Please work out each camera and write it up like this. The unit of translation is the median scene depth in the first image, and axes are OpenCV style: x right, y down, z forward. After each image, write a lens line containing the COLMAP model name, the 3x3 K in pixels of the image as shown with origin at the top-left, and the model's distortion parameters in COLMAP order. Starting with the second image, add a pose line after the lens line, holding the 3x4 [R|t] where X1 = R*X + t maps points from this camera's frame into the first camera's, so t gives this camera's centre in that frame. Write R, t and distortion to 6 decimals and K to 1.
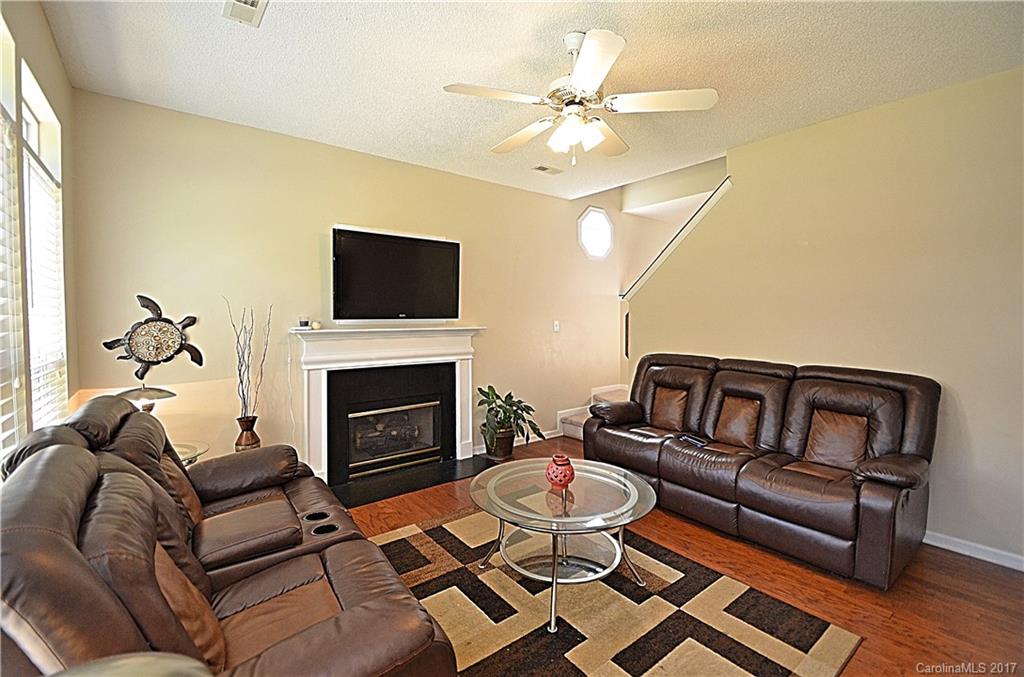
lens RADIAL K [[448.3, 0, 512.2], [0, 448.3, 327.9], [0, 0, 1]] dist [0.016353, -0.017022]
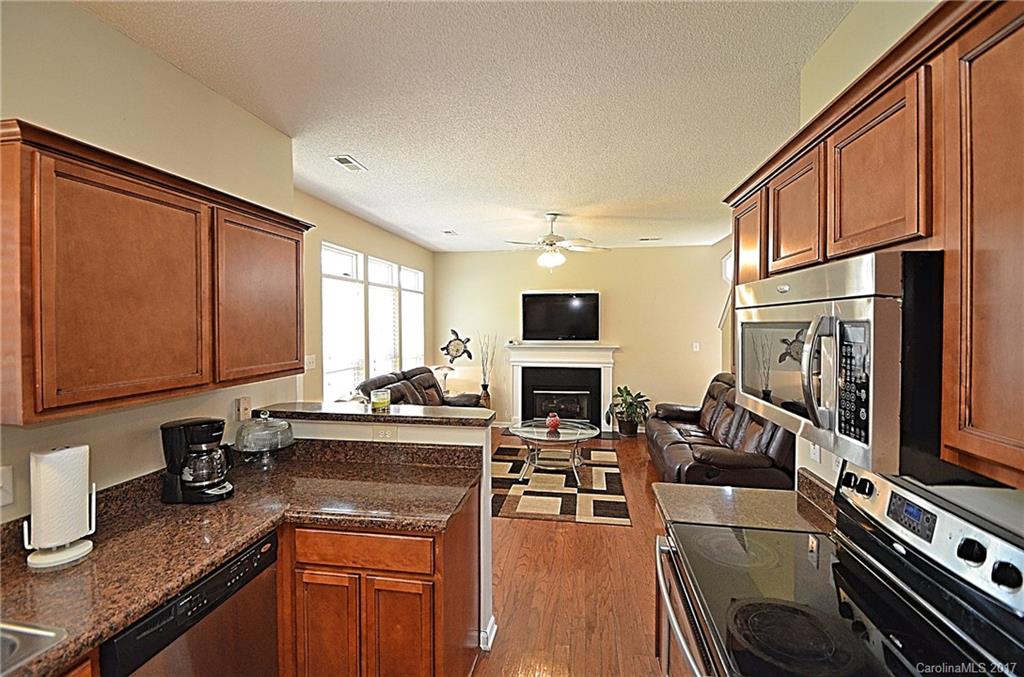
lens RADIAL K [[448.3, 0, 512.2], [0, 448.3, 327.9], [0, 0, 1]] dist [0.016353, -0.017022]
pose [[0.677695, 0.006363, -0.735316, 1.002508], [-0.019425, 0.999769, -0.009251, -0.053527], [0.735086, 0.020553, 0.677662, -0.355139]]
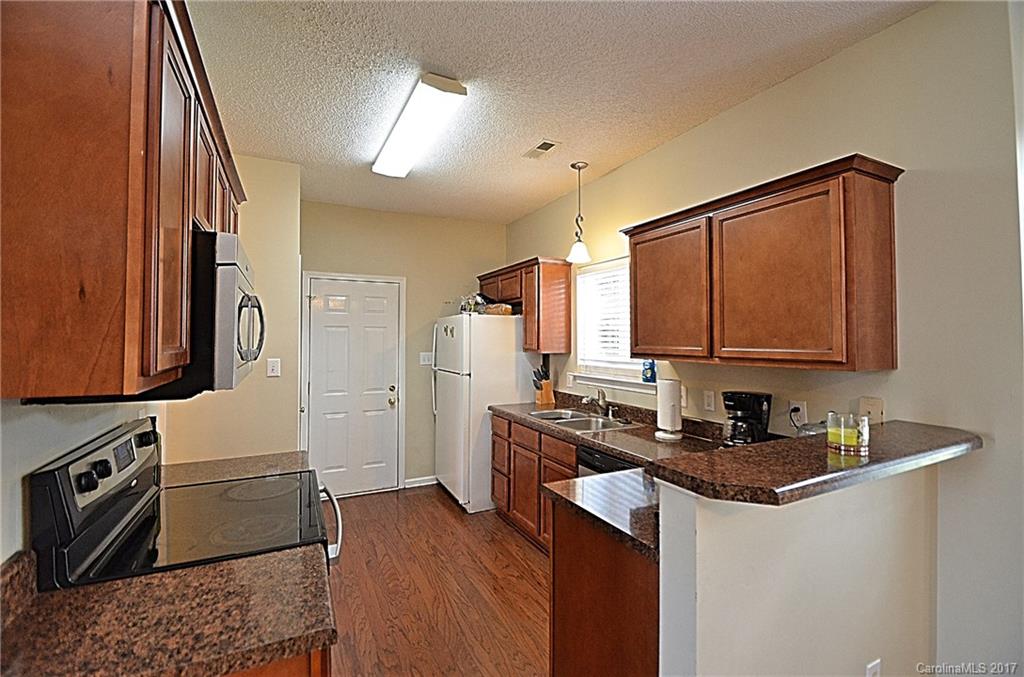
lens RADIAL K [[448.3, 0, 512.2], [0, 448.3, 327.9], [0, 0, 1]] dist [0.016353, -0.017022]
pose [[-0.979927, 0.002558, 0.199341, 0.546482], [0.003694, 0.999979, 0.005329, -0.034416], [-0.199323, 0.005958, -0.979916, 0.414386]]
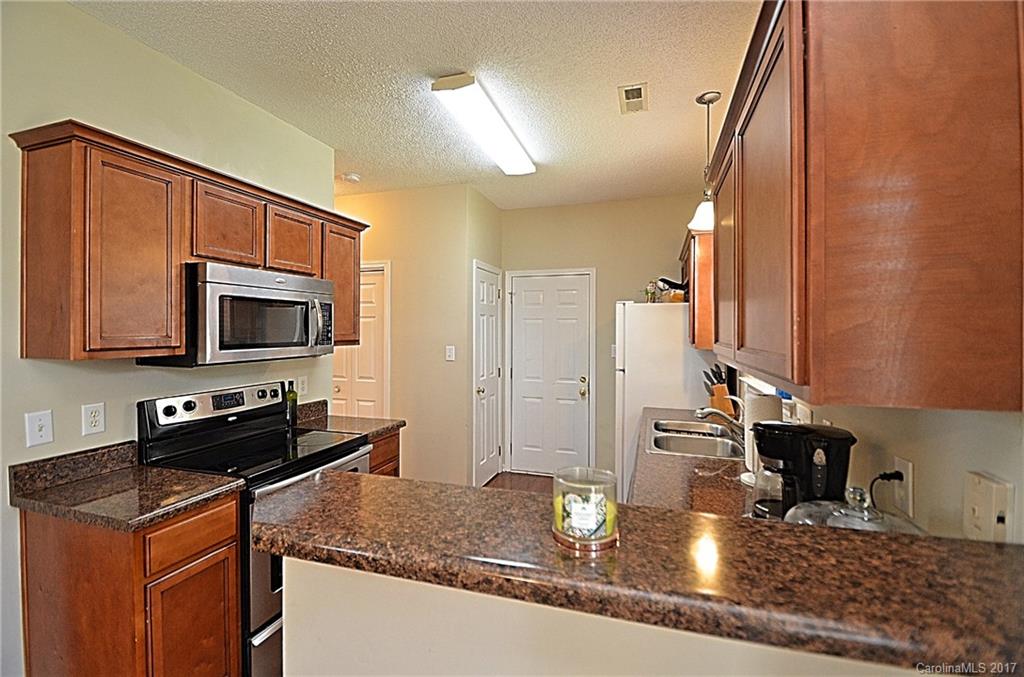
lens RADIAL K [[448.3, 0, 512.2], [0, 448.3, 327.9], [0, 0, 1]] dist [0.016353, -0.017022]
pose [[-0.562073, -0.000190, 0.827088, 0.187520], [0.021397, 0.999662, 0.014770, -0.027866], [-0.826811, 0.025999, -0.561879, 0.119236]]
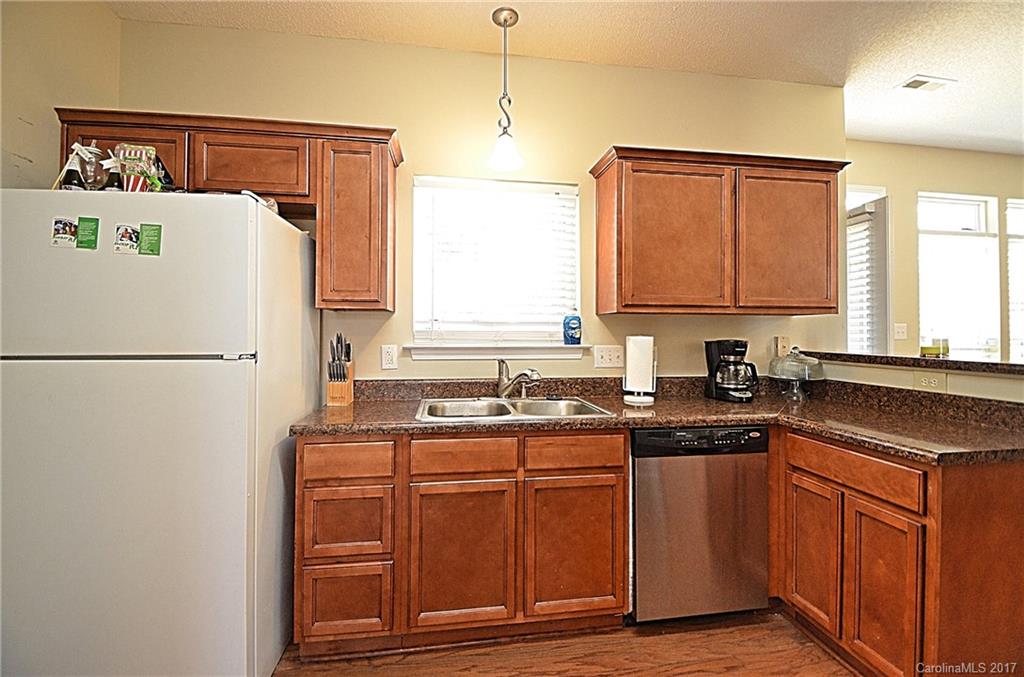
lens RADIAL K [[448.3, 0, 512.2], [0, 448.3, 327.9], [0, 0, 1]] dist [0.016353, -0.017022]
pose [[-0.491868, -0.012840, -0.870575, 1.117829], [-0.031588, 0.999496, 0.003106, 0.049625], [0.870096, 0.029028, -0.492026, -0.215023]]
